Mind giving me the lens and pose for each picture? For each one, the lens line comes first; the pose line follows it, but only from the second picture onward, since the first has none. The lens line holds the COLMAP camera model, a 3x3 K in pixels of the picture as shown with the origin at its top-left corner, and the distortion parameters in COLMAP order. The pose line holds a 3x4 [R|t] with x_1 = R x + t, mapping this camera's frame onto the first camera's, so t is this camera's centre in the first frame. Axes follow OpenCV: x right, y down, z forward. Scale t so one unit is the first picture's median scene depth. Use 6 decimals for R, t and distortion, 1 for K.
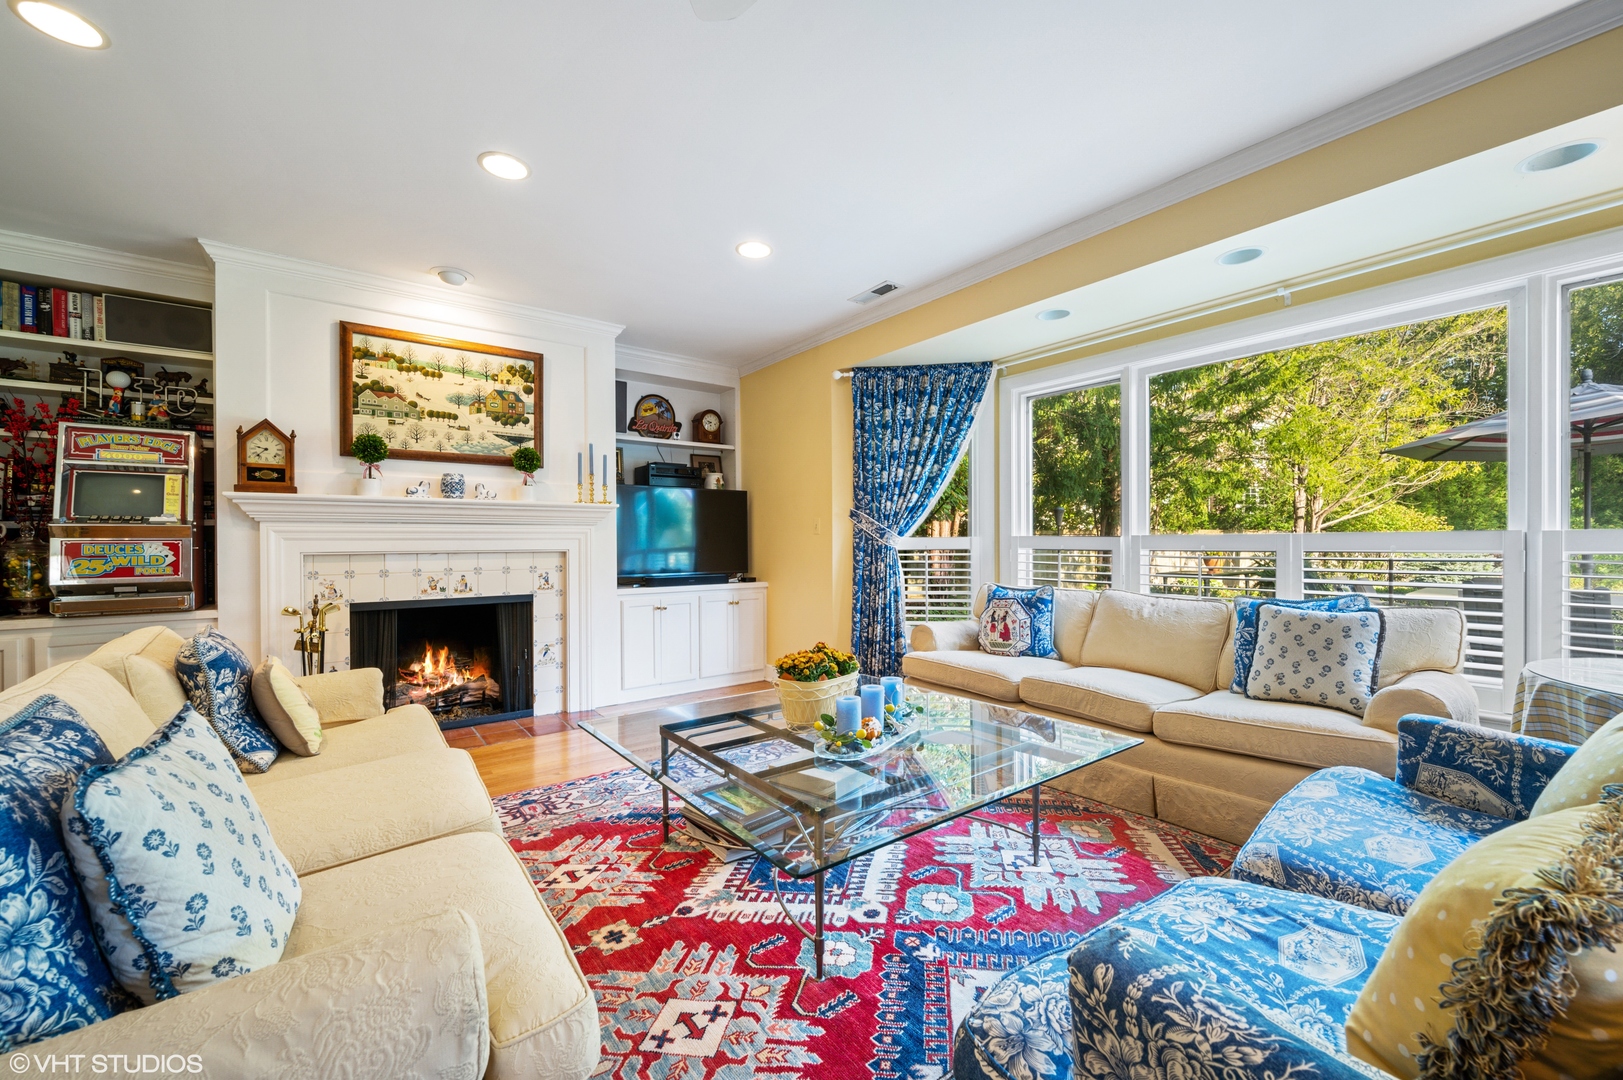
lens RADIAL K [[635.9, 0, 816.2], [0, 635.9, 543.0], [0, 0, 1]] dist [-0.002311, -0.000072]
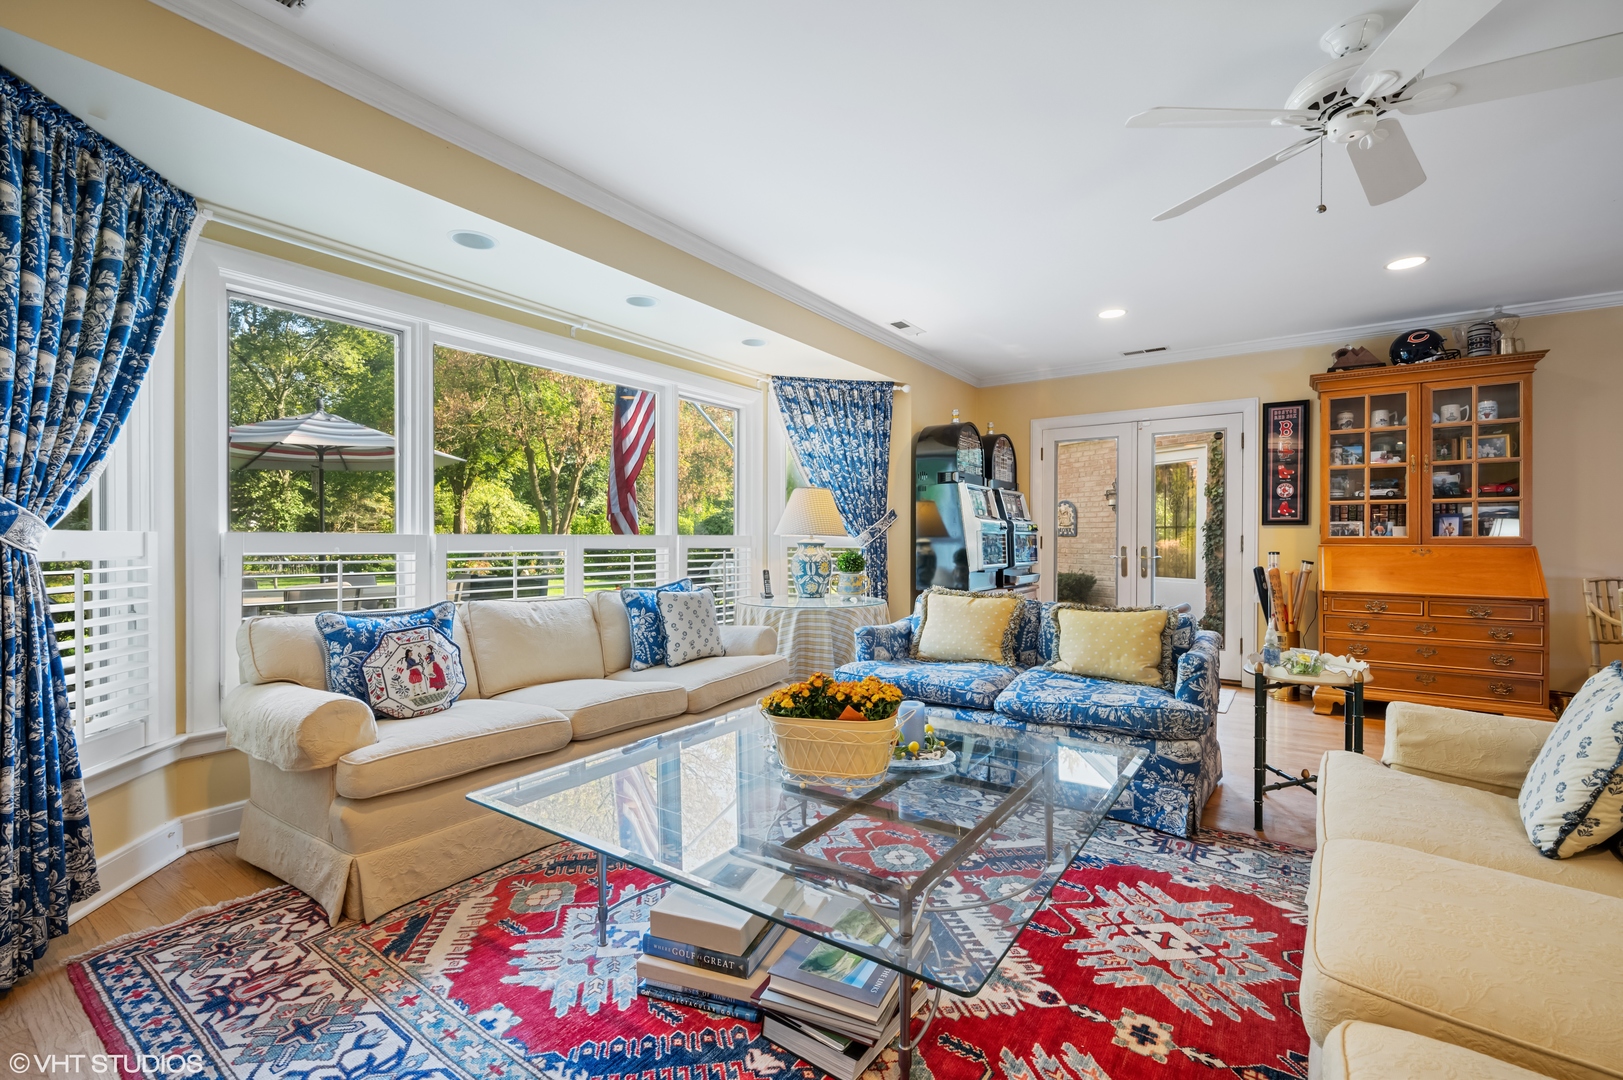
lens RADIAL K [[701.4, 0, 815.0], [0, 701.4, 541.8], [0, 0, 1]] dist [0.001201, 0.000084]
pose [[-0.301578, 0.002983, 0.953437, -0.948301], [0.004719, 0.999988, -0.001636, 0.003214], [-0.953430, 0.004005, -0.301588, 1.519945]]
